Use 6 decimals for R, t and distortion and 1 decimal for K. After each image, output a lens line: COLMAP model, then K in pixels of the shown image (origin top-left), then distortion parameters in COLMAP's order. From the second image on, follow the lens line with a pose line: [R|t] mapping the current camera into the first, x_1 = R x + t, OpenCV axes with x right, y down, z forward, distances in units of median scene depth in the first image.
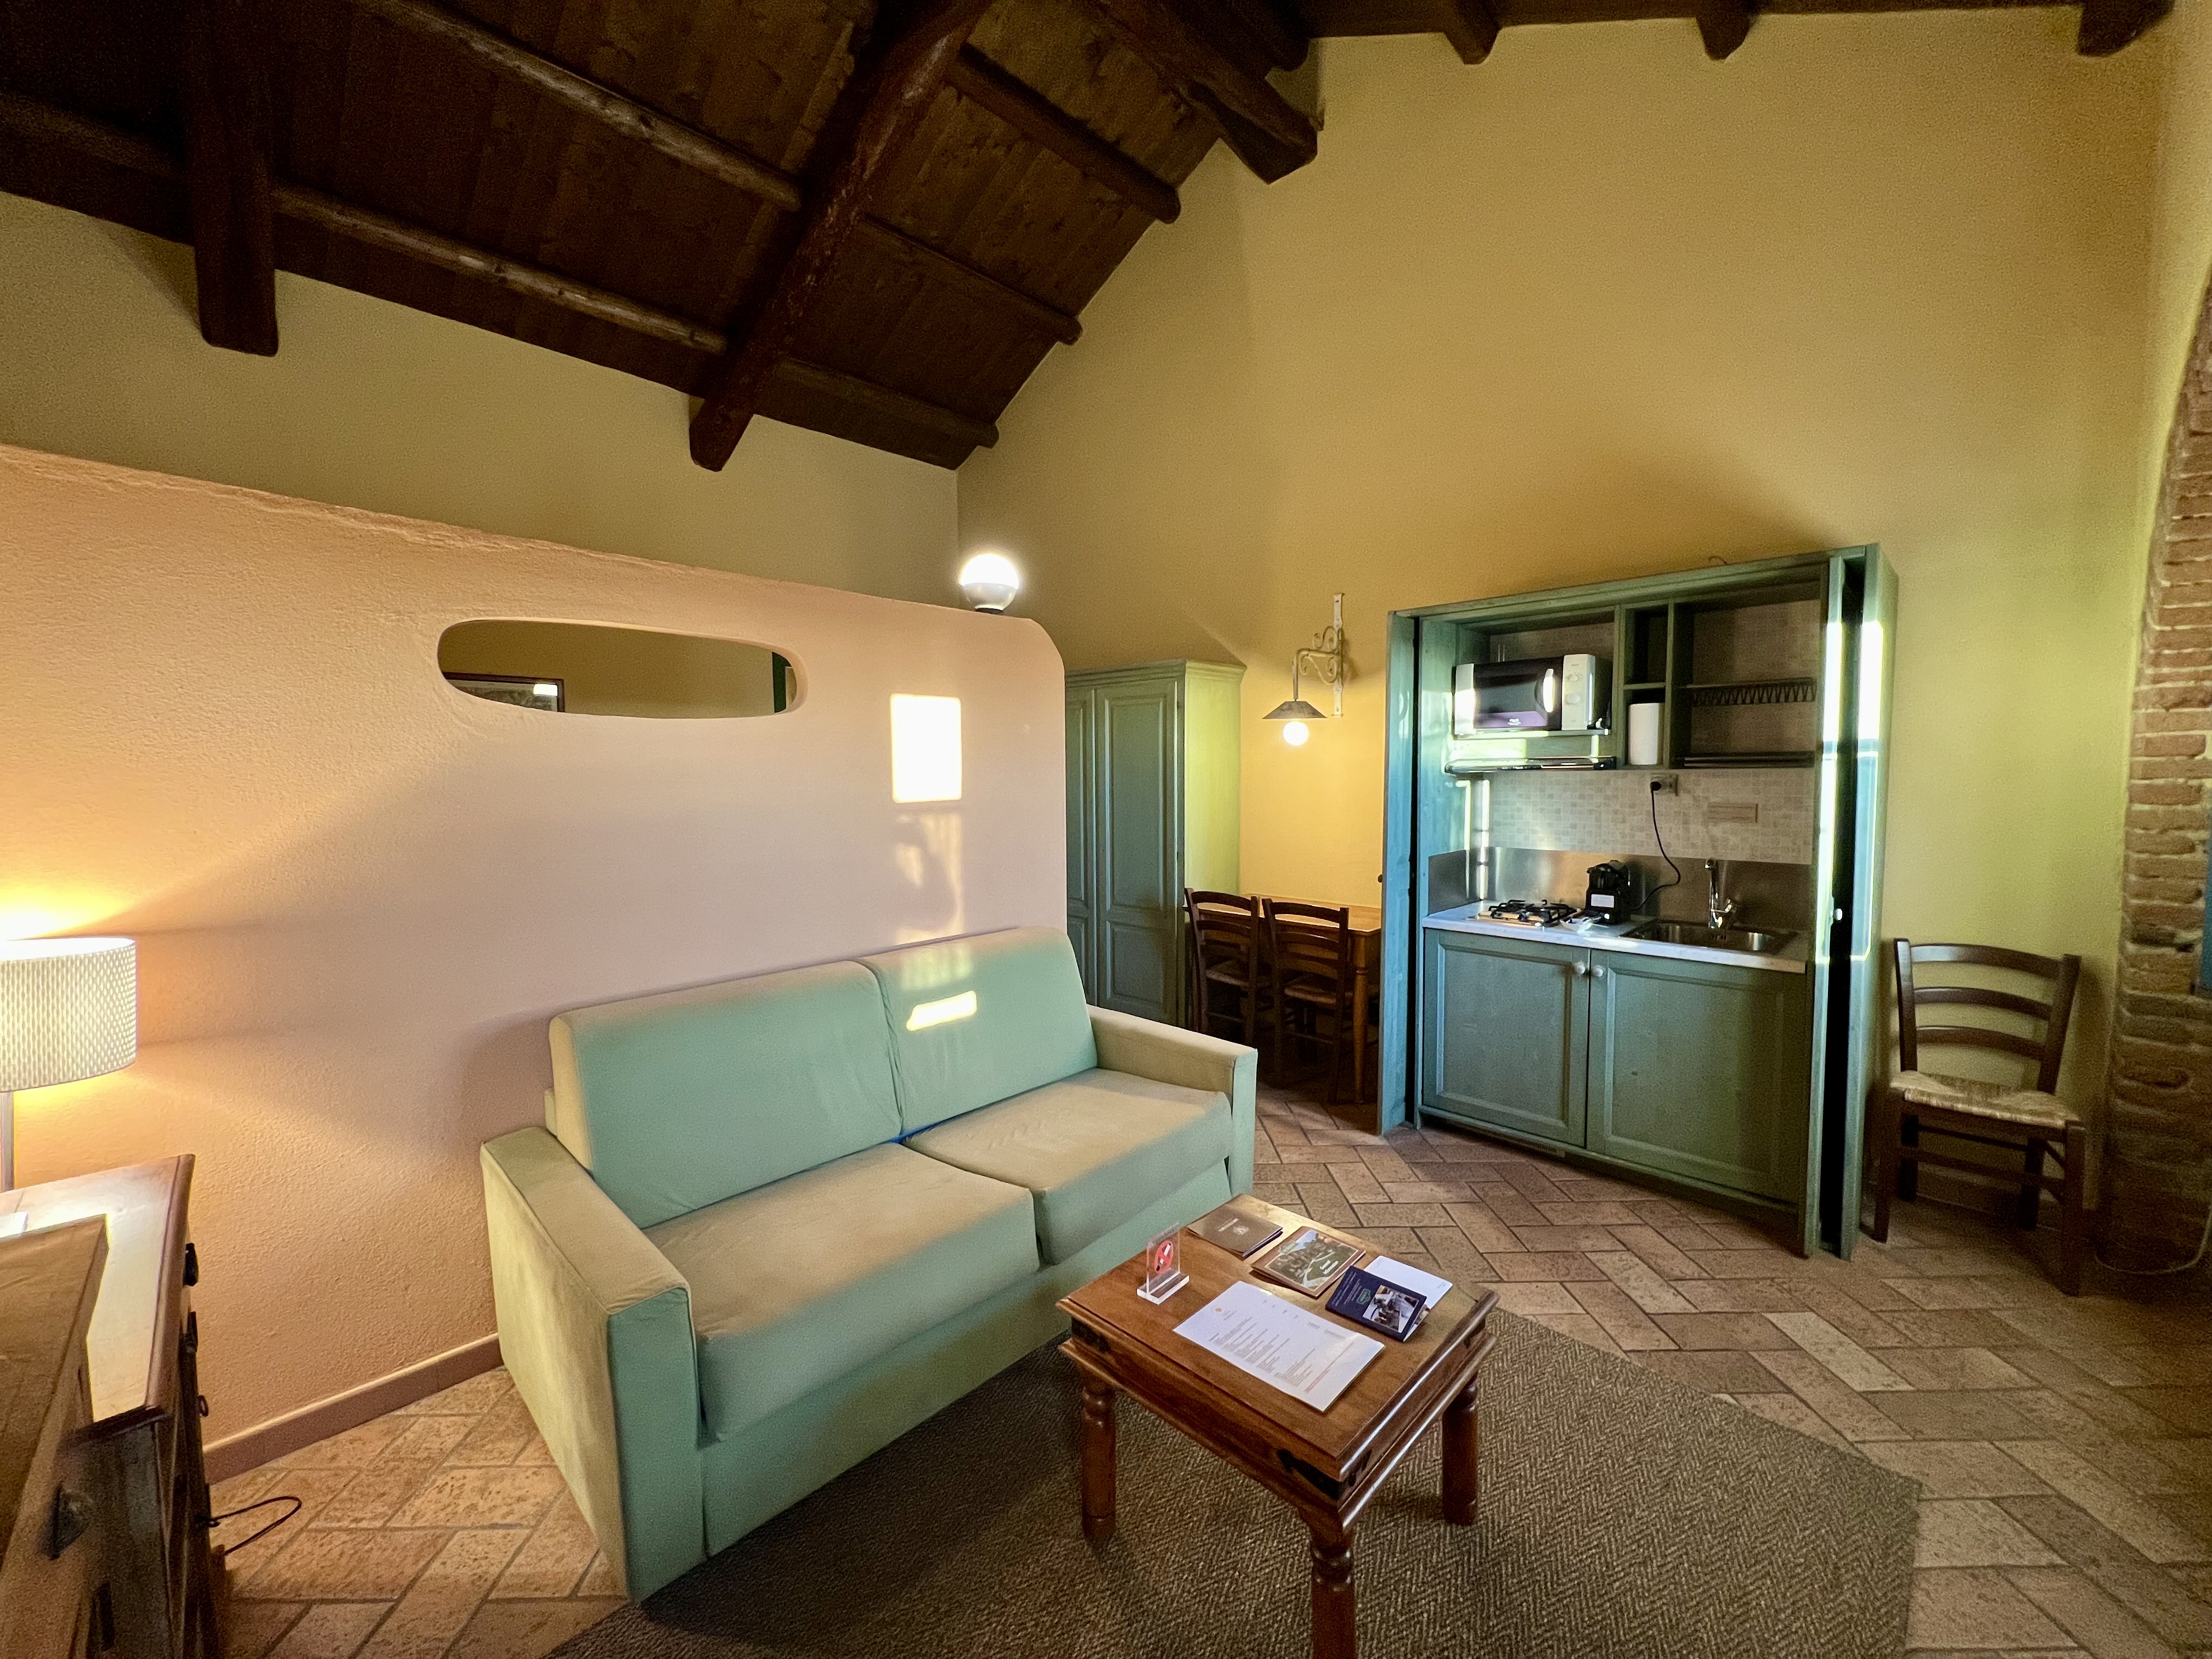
lens RADIAL K [[882.1, 0, 1096.1], [0, 882.1, 824.8], [0, 0, 1]] dist [-0.002831, -0.000090]
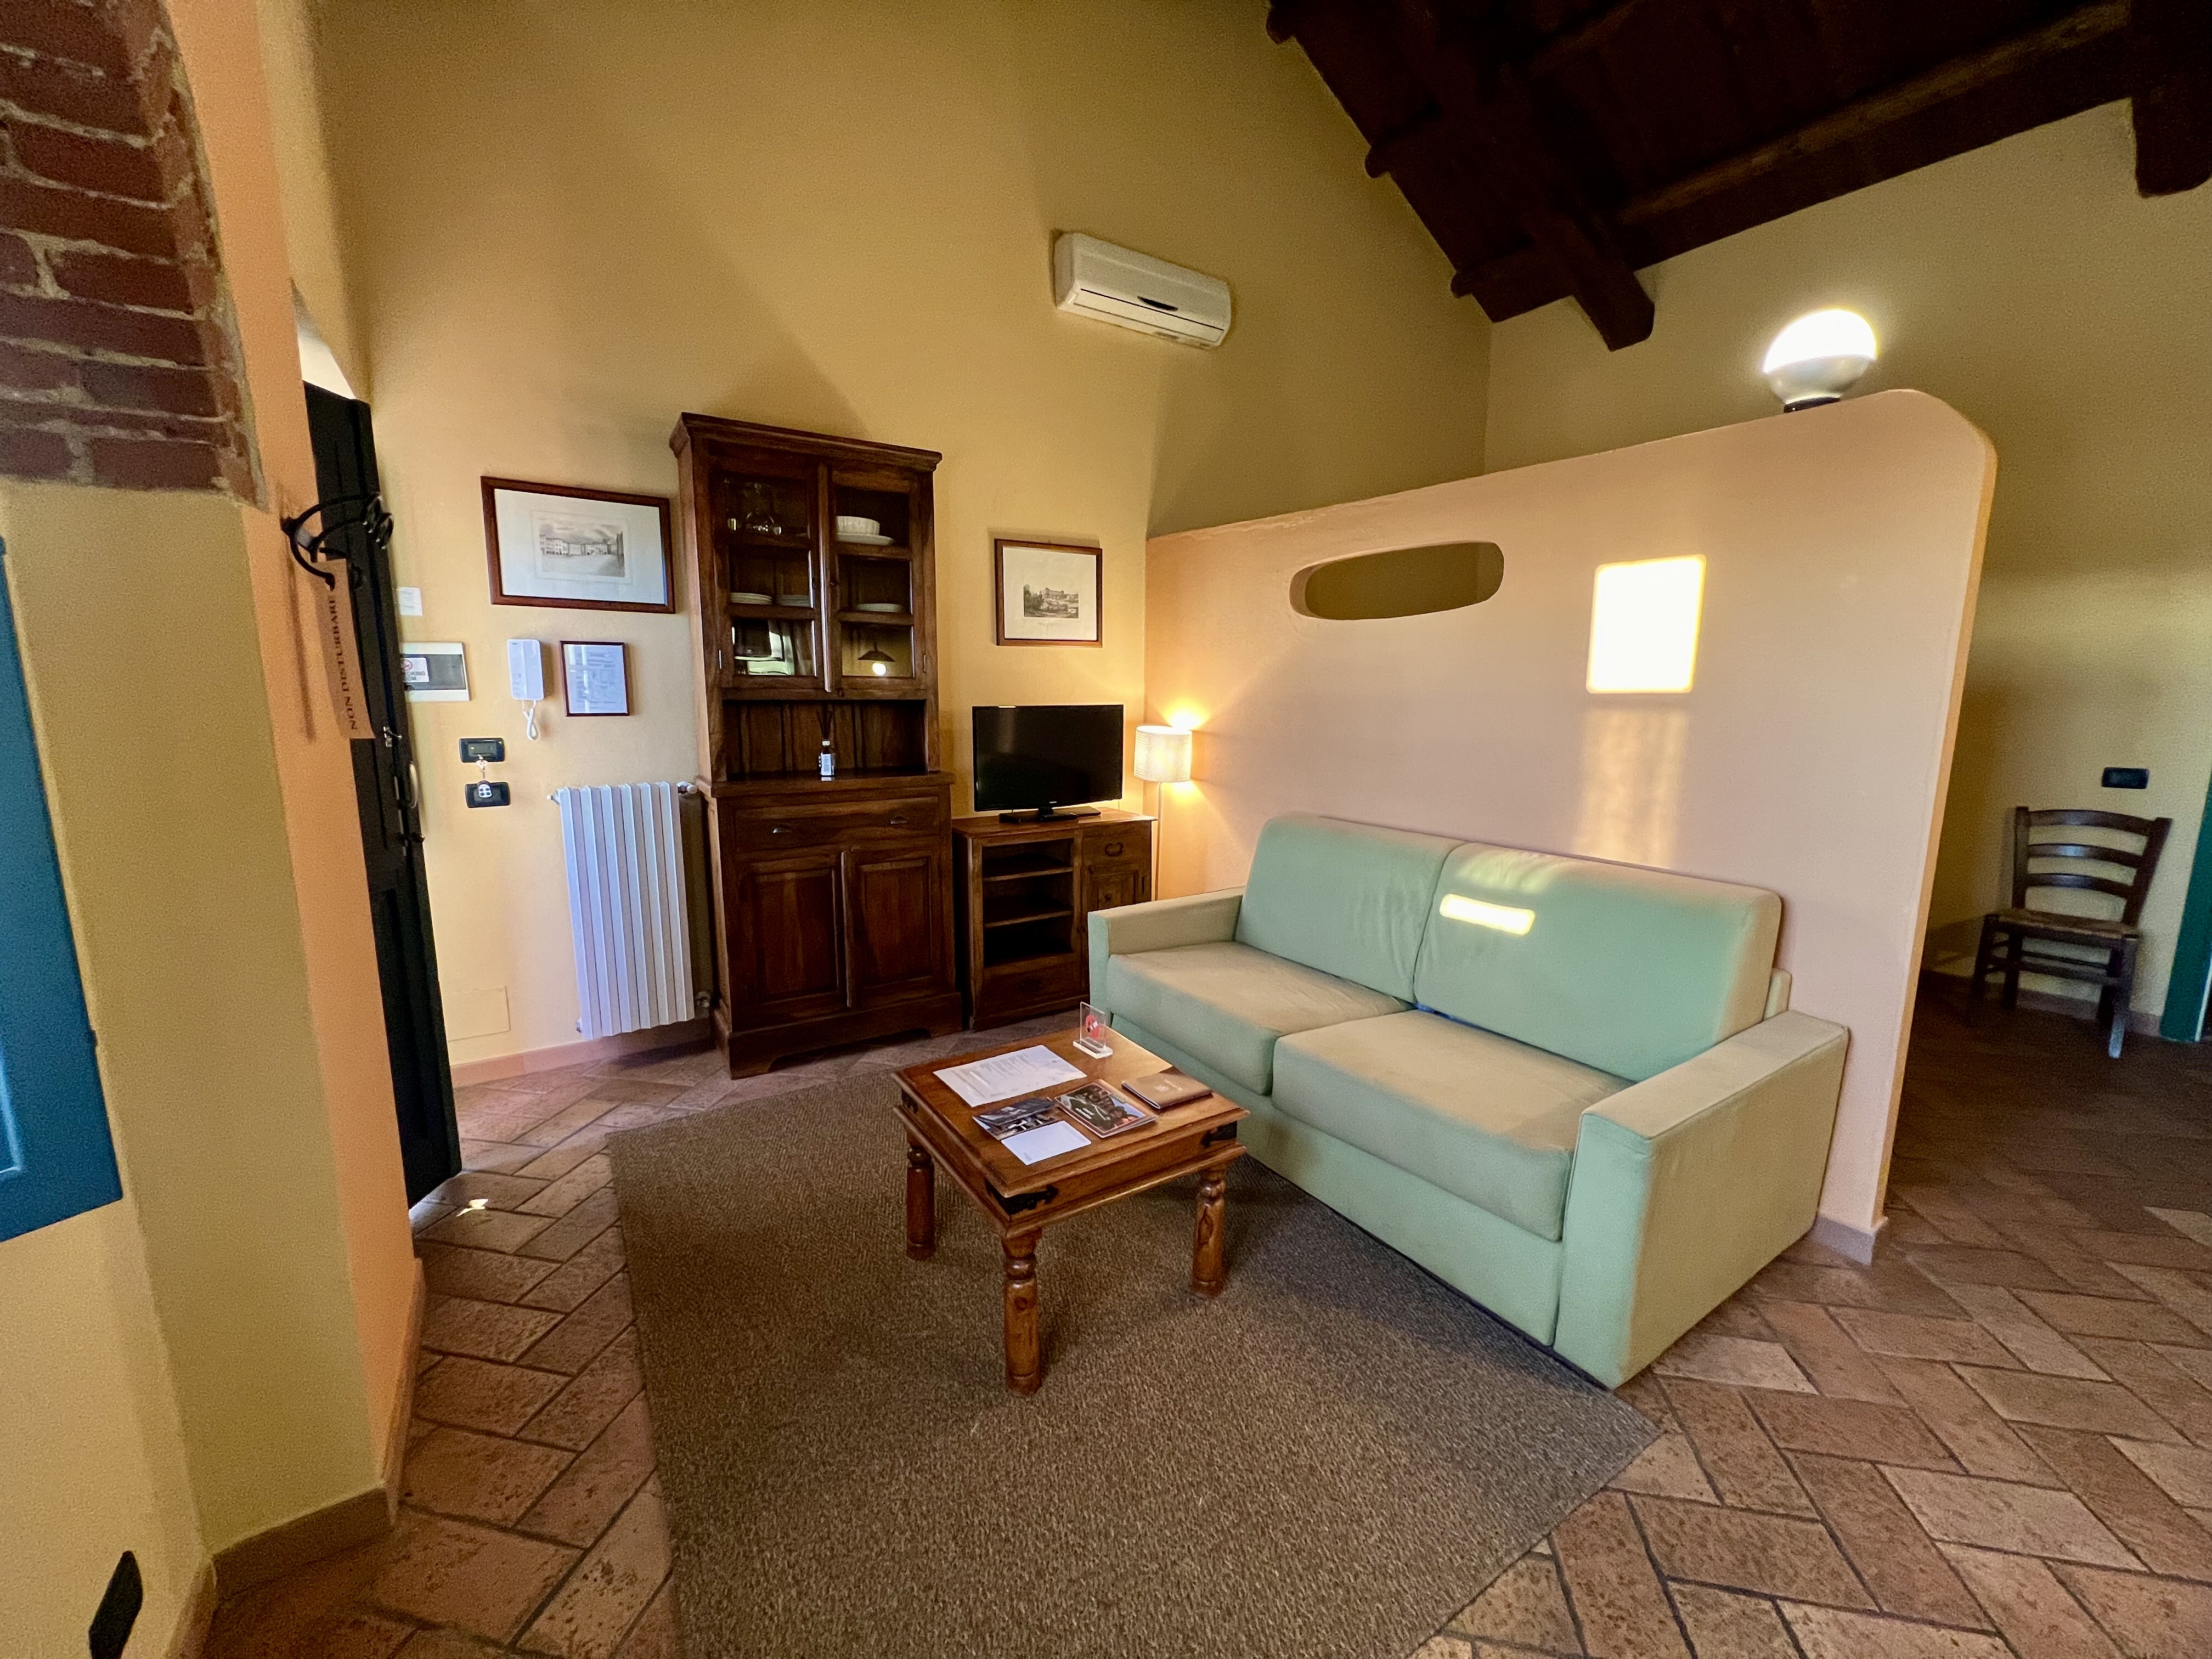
lens RADIAL K [[882.1, 0, 1096.1], [0, 882.1, 824.8], [0, 0, 1]] dist [-0.002831, -0.000090]
pose [[-0.215410, 0.159274, -0.963447, 0.725773], [-0.066599, 0.981916, 0.177217, -0.018727], [0.974250, 0.102339, -0.200907, 0.698523]]
